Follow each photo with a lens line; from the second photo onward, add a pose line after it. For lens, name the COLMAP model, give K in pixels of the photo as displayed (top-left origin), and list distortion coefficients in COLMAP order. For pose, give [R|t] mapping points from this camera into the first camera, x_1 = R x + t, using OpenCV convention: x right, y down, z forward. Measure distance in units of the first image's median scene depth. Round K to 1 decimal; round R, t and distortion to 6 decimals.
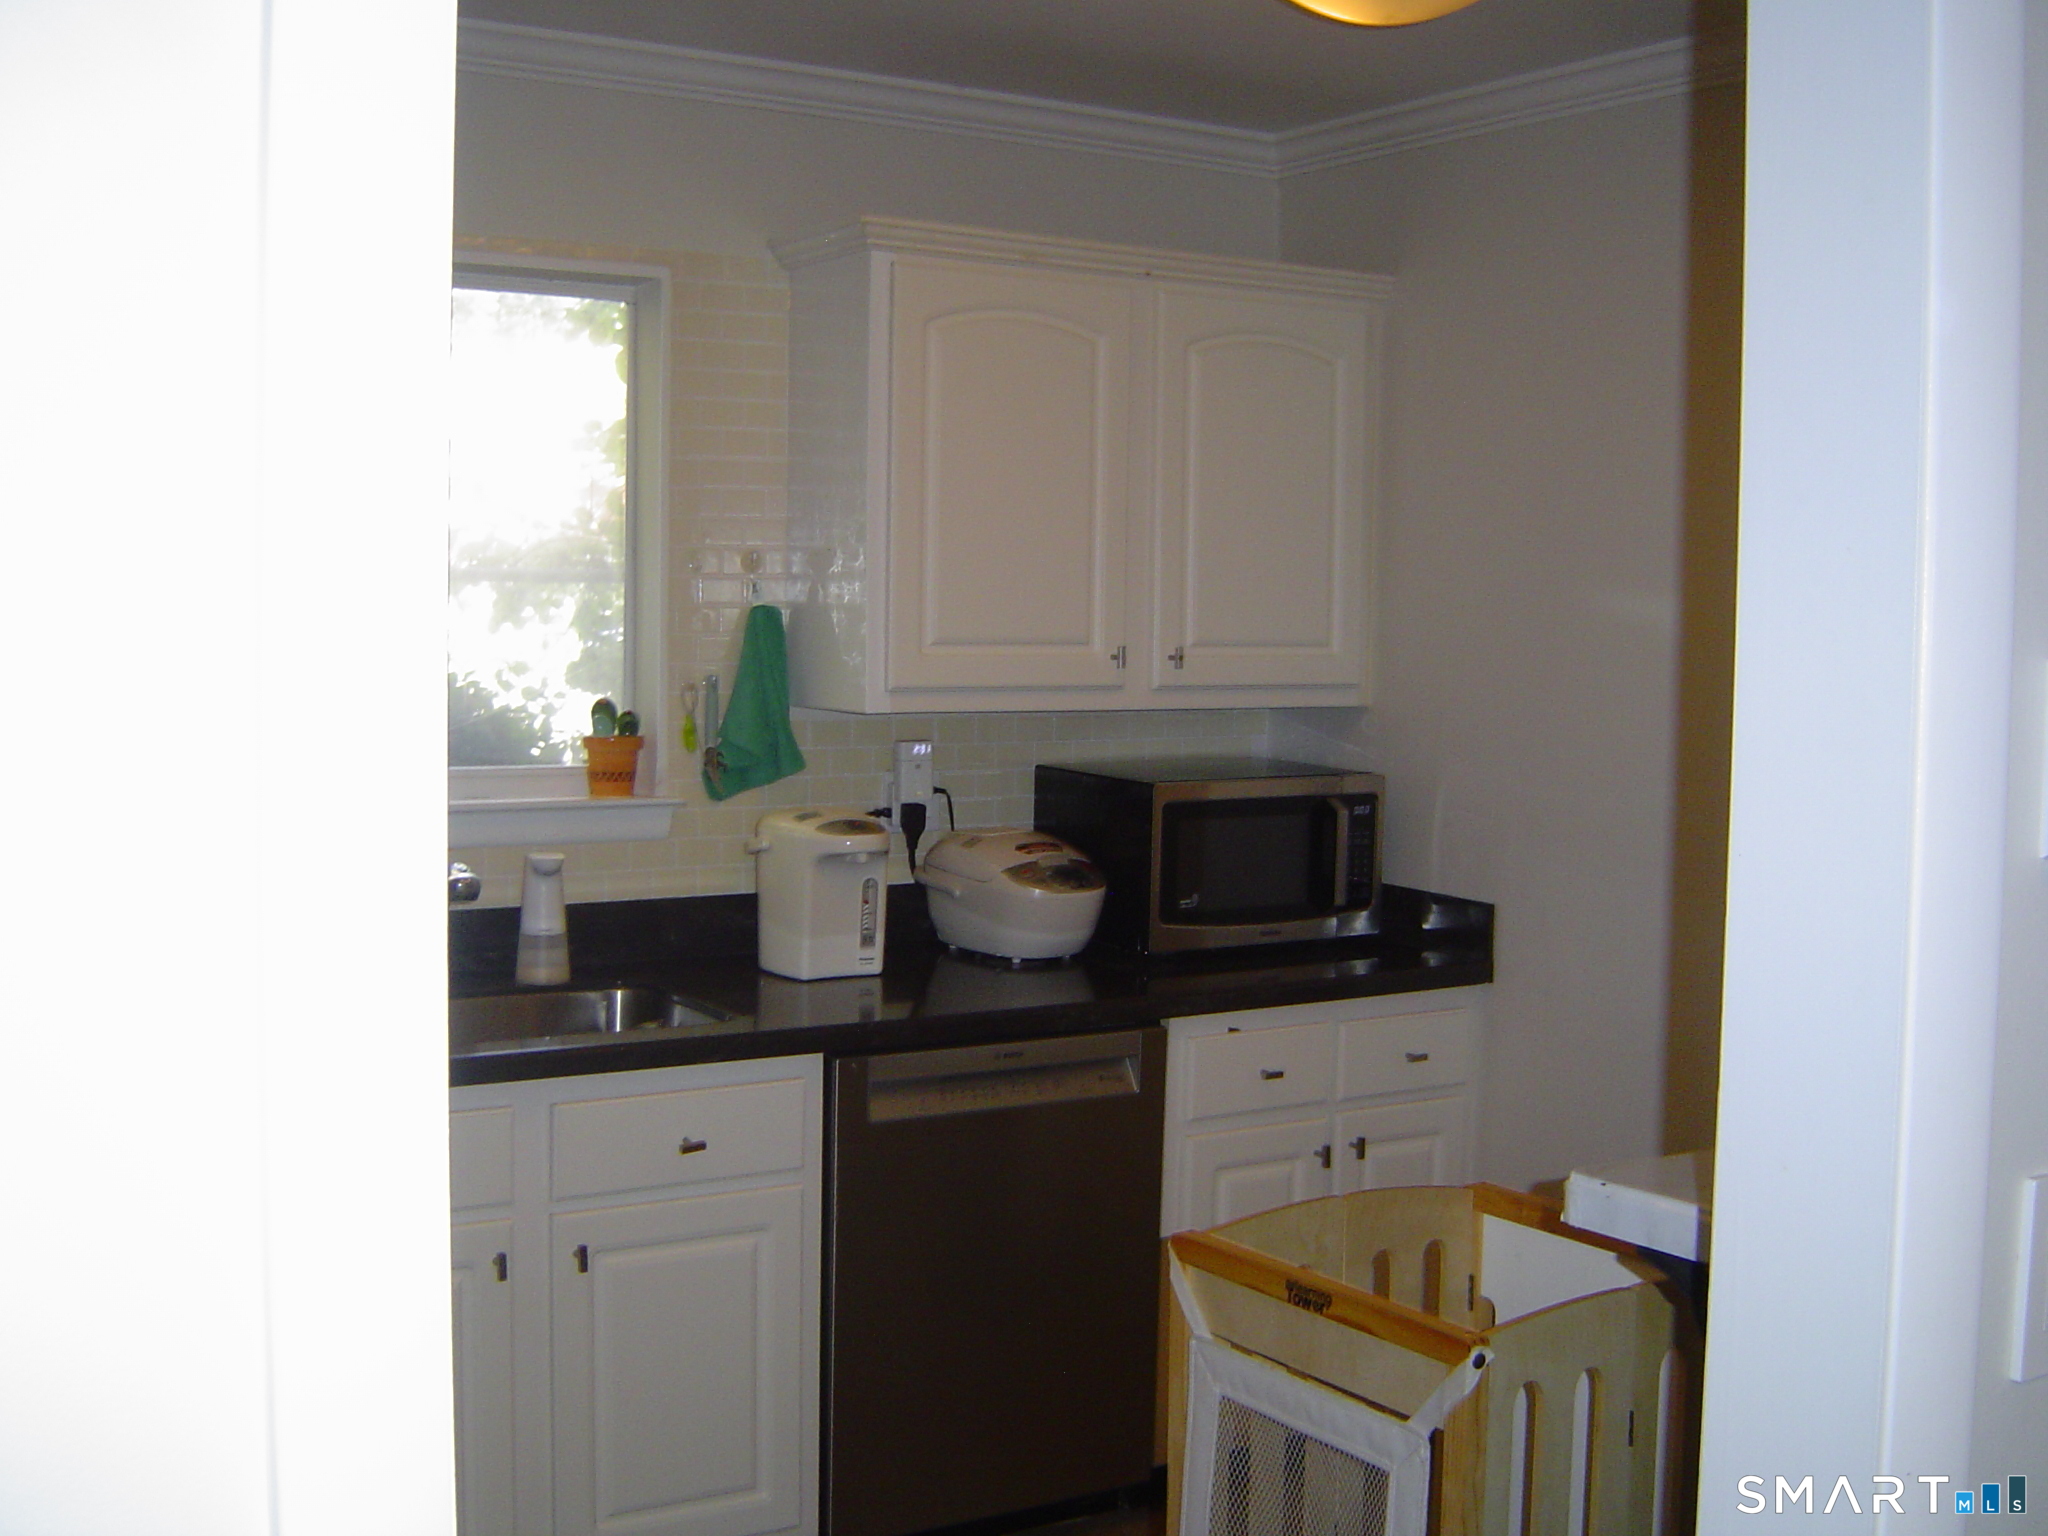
lens RADIAL K [[2418.1, 0, 1024.0], [0, 2418.1, 768.0], [0, 0, 1]] dist [0.007145, 0.000071]
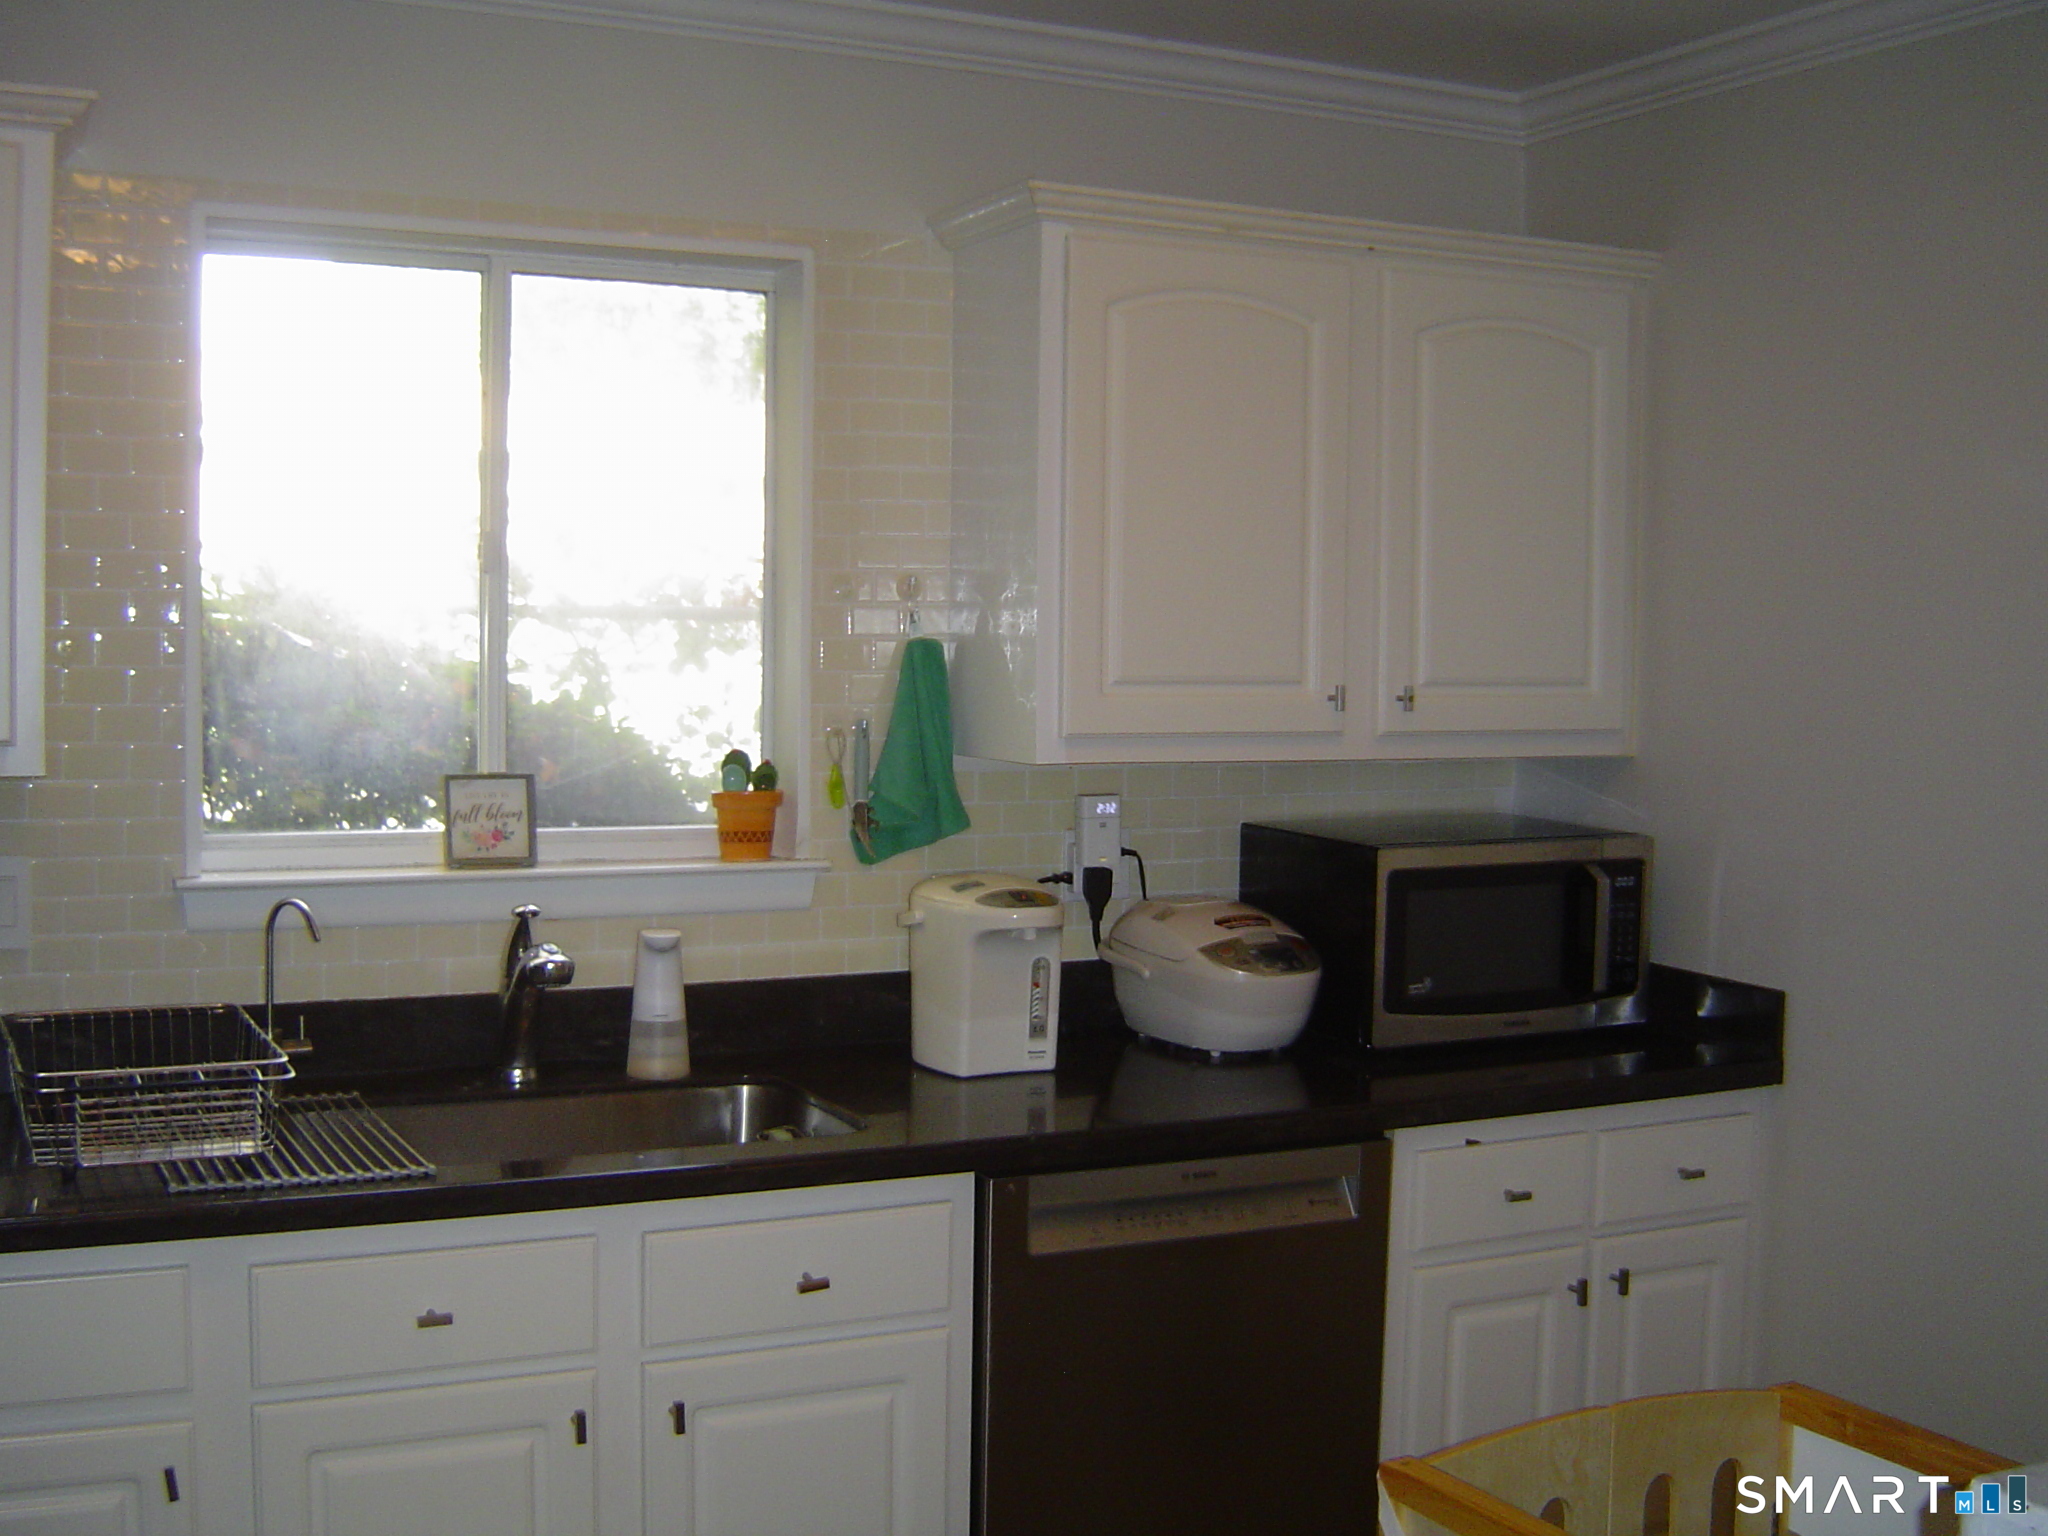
lens RADIAL K [[2381.4, 0, 1024.0], [0, 2381.4, 768.0], [0, 0, 1]] dist [-0.082565, -0.027931]
pose [[0.994697, 0.002489, -0.102816, 0.015795], [-0.004230, 0.999851, -0.016717, -0.006988], [0.102759, 0.017063, 0.994560, 0.160522]]
